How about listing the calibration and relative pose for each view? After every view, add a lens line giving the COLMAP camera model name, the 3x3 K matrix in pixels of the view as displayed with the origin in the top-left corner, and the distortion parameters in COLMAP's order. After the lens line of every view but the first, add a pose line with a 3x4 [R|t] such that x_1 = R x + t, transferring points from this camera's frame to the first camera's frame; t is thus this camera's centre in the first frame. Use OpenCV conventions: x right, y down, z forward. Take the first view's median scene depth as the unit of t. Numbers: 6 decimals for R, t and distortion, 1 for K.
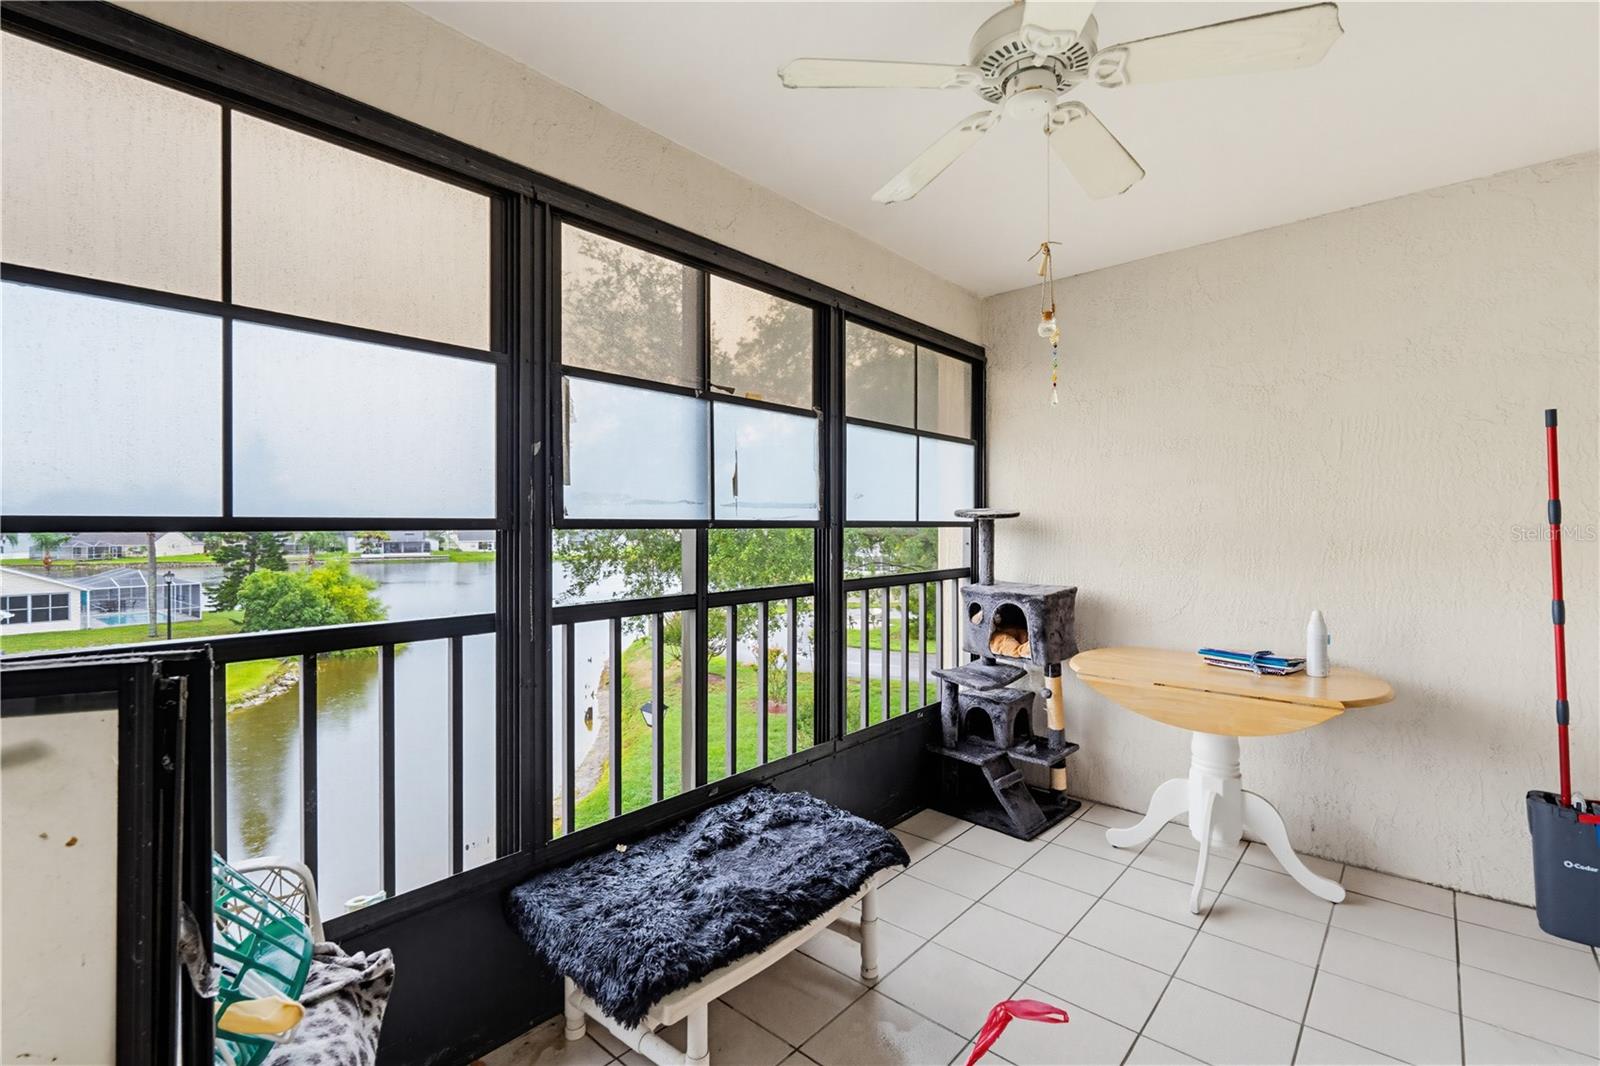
lens RADIAL K [[717.4, 0, 805.9], [0, 717.4, 519.9], [0, 0, 1]] dist [-0.009647, 0.001747]
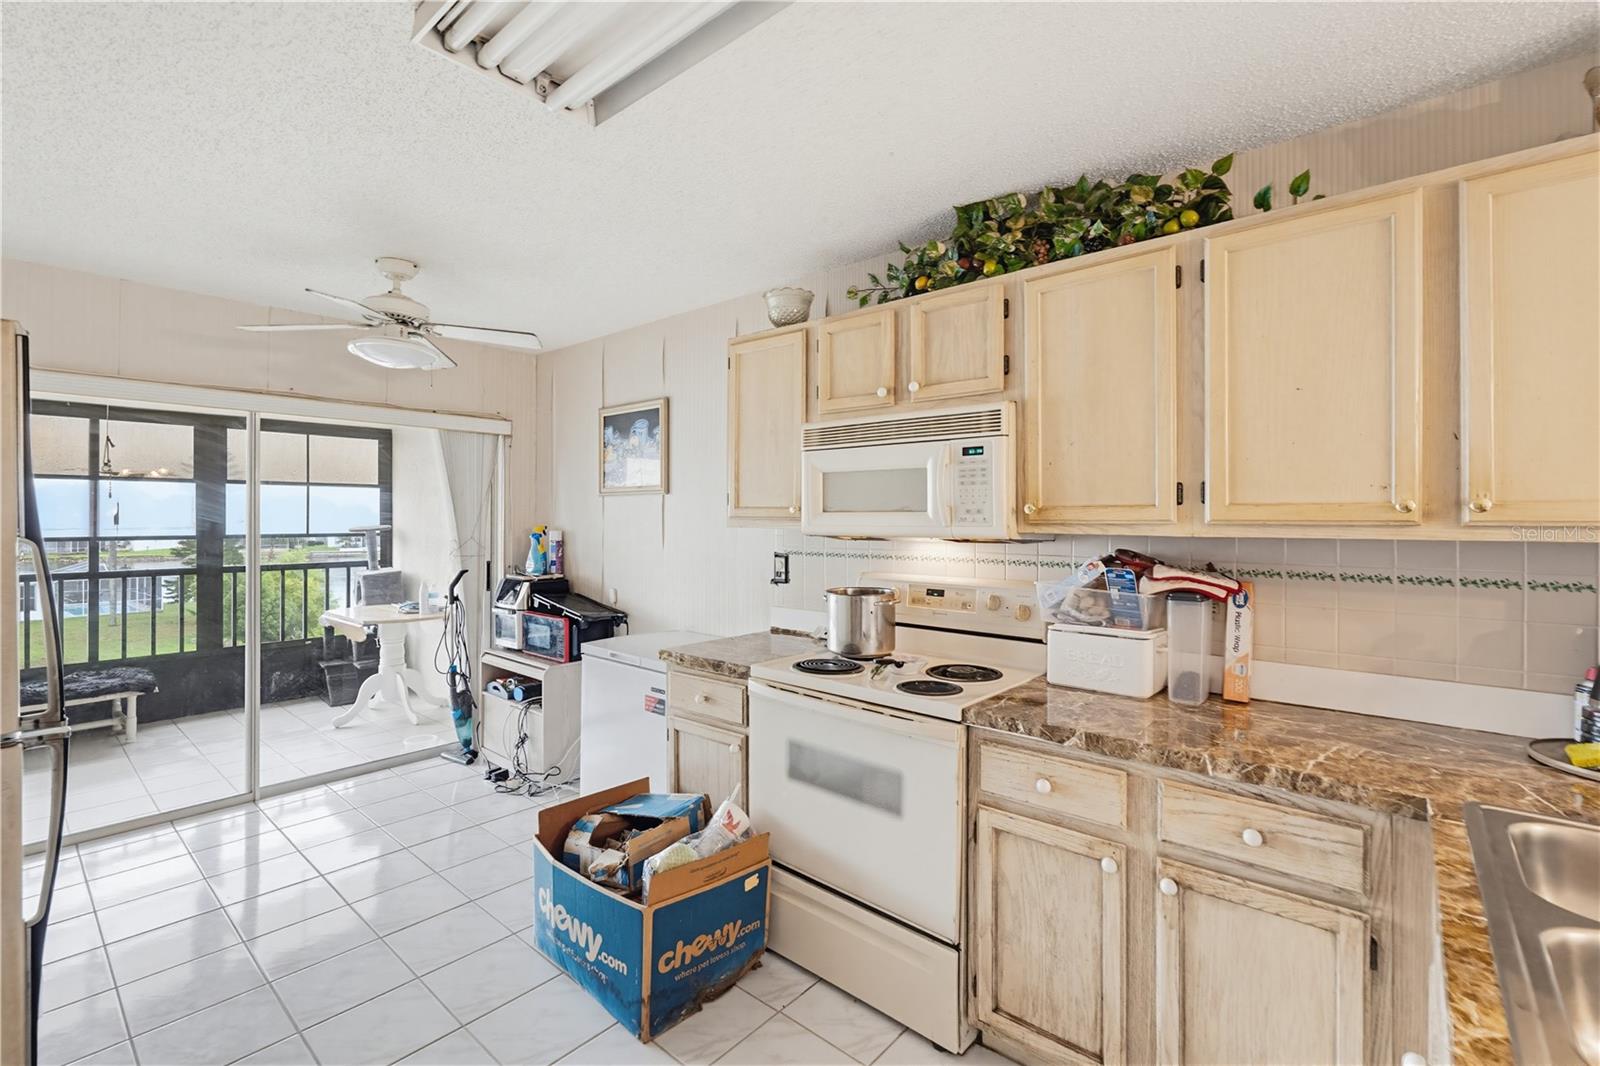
lens RADIAL K [[717.4, 0, 801.2], [0, 717.4, 514.5], [0, 0, 1]] dist [-0.009647, 0.001747]
pose [[1.000000, -0.000455, -0.000321, 1.861373], [0.000456, 0.999999, 0.001039, -0.064090], [0.000321, -0.001039, 0.999999, -1.039814]]
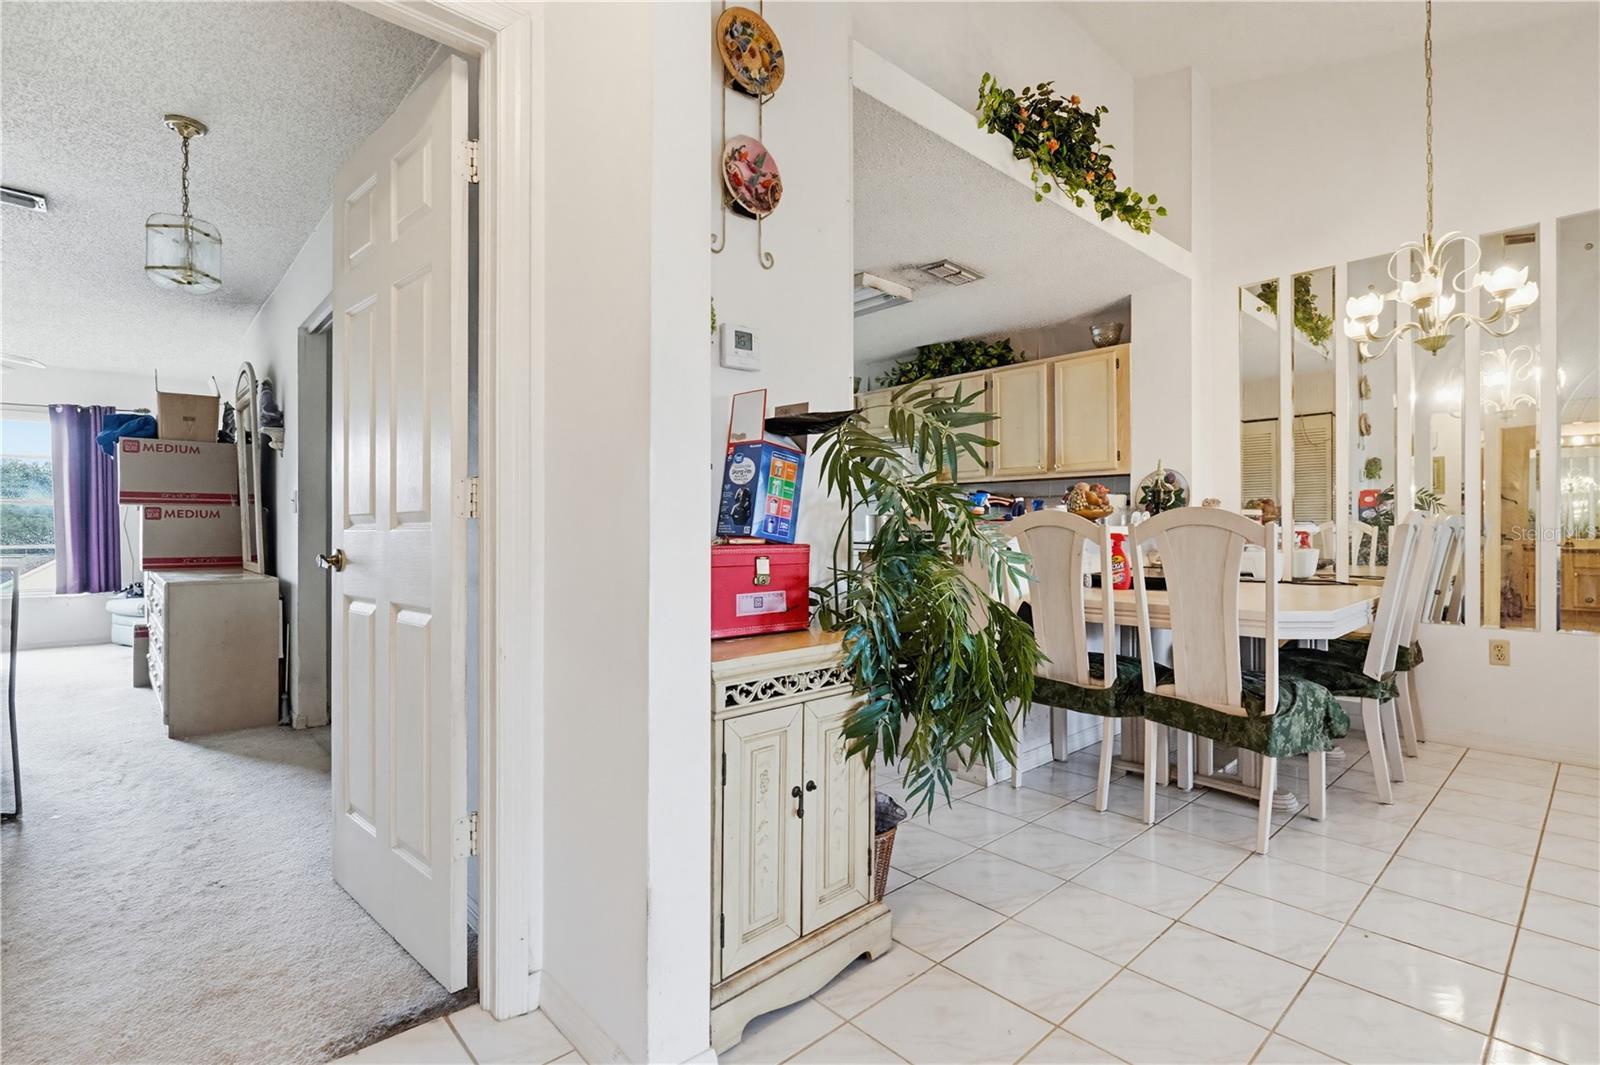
lens RADIAL K [[717.4, 0, 797.3], [0, 717.4, 527.9], [0, 0, 1]] dist [-0.009647, 0.001747]
pose [[0.991216, 0.001412, -0.132247, 1.992643], [0.000237, 0.999923, 0.012447, 0.068477], [0.132254, -0.012369, 0.991139, -2.388787]]
